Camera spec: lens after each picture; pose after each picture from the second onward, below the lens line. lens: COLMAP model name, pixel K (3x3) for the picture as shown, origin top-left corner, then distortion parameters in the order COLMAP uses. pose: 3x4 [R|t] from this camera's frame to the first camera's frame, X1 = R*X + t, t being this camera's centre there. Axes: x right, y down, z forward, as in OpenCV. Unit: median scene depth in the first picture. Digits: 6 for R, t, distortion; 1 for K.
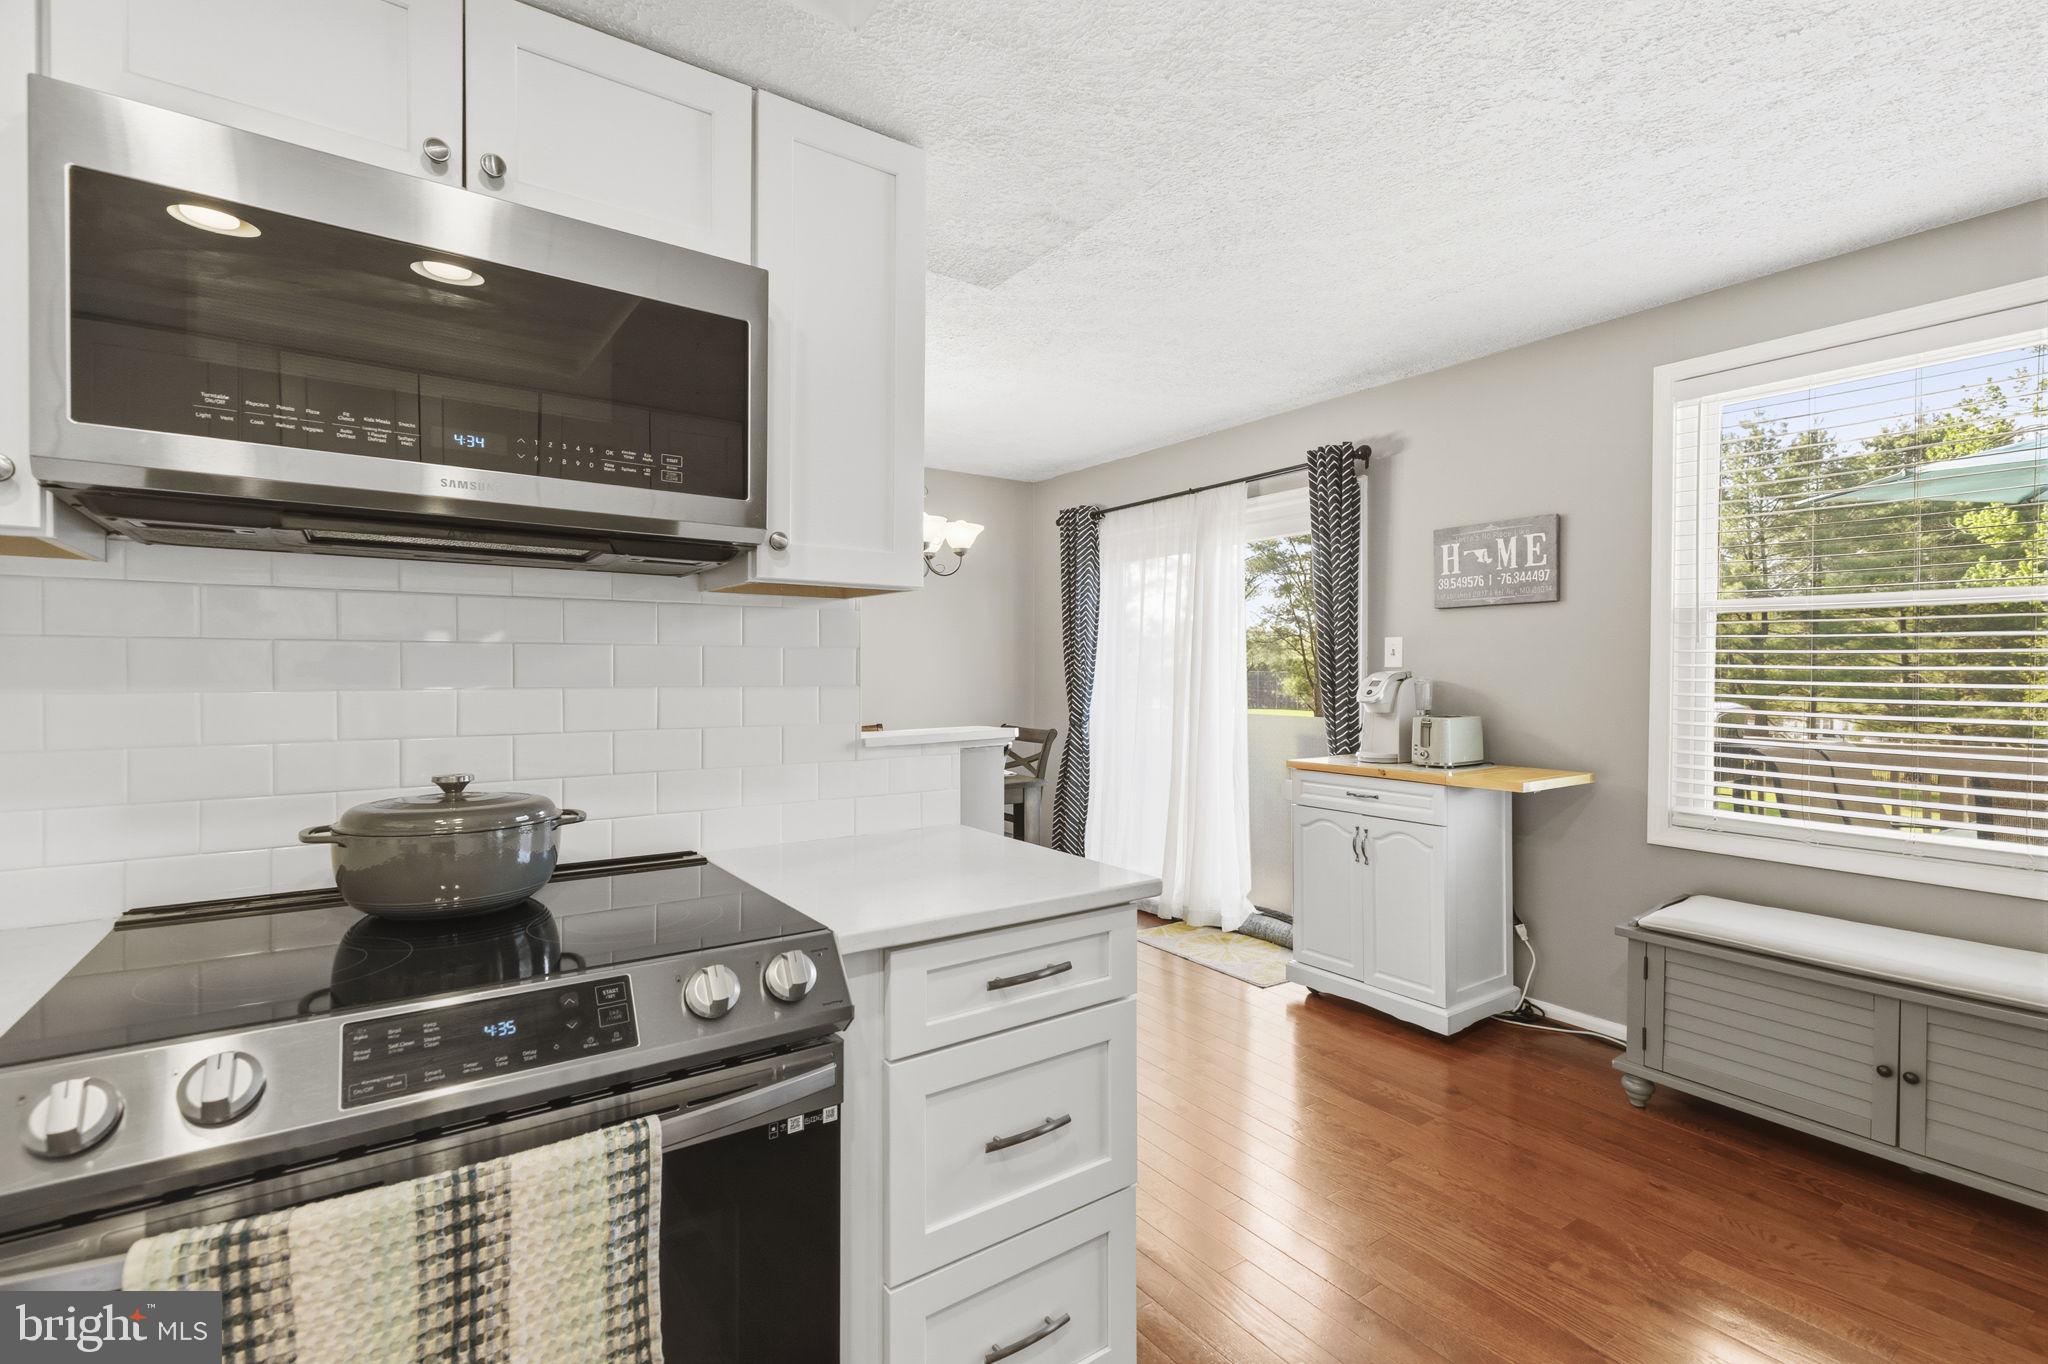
lens RADIAL K [[927.2, 0, 1042.3], [0, 927.2, 683.3], [0, 0, 1]] dist [0.006833, -0.001210]
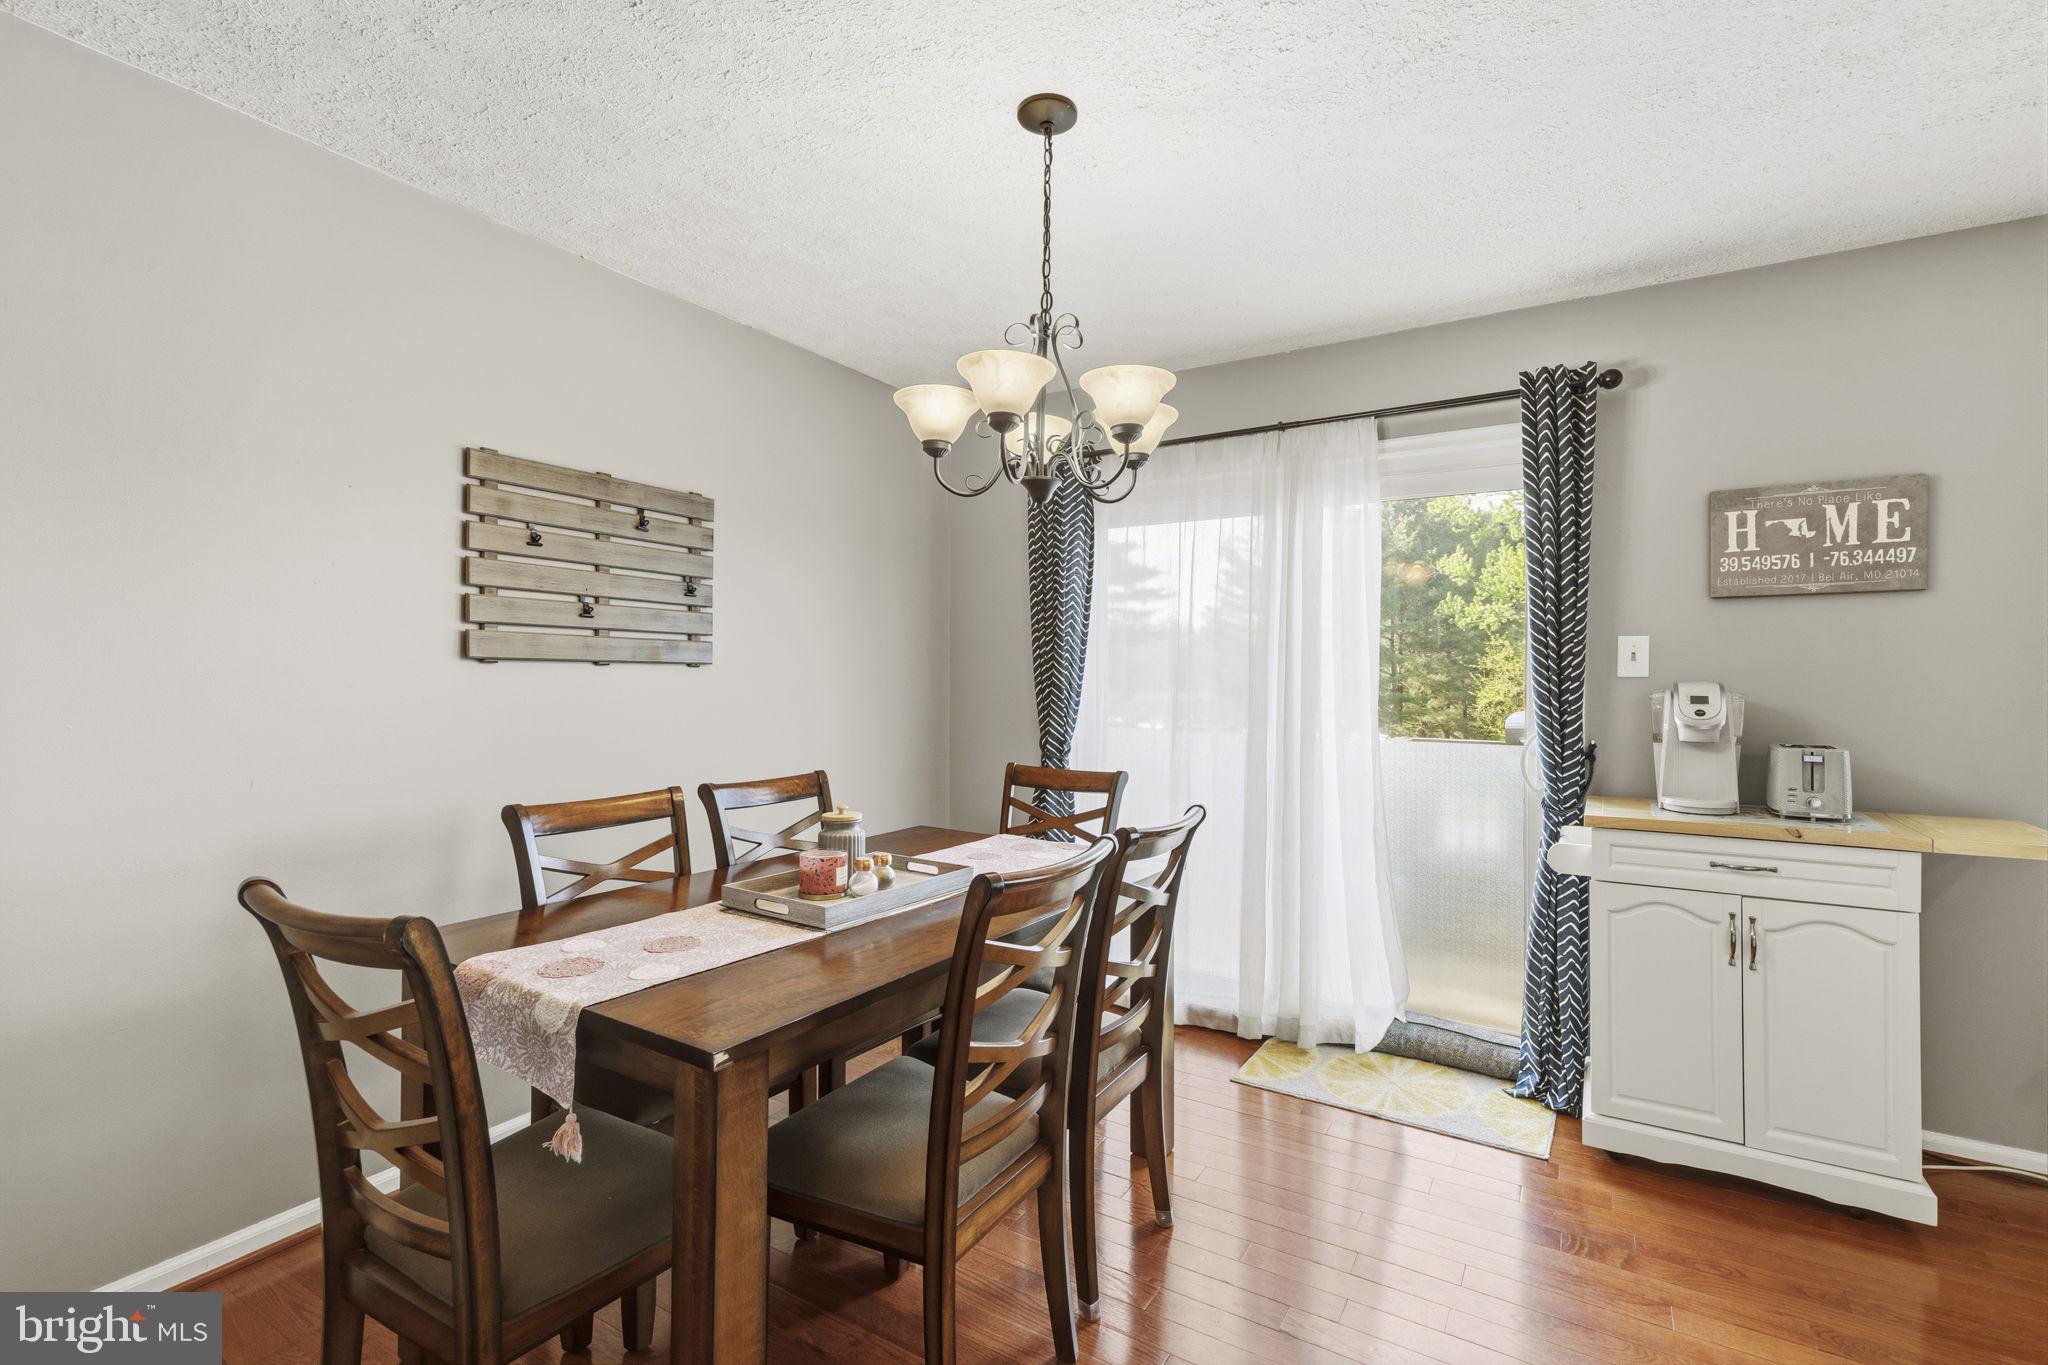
lens RADIAL K [[927.2, 0, 1024.3], [0, 927.2, 678.4], [0, 0, 1]] dist [0.006833, -0.001210]
pose [[0.920632, 0.004060, 0.390411, -0.362091], [0.001044, 0.999917, -0.012863, -0.007178], [-0.390430, 0.012249, 0.920551, 0.523589]]
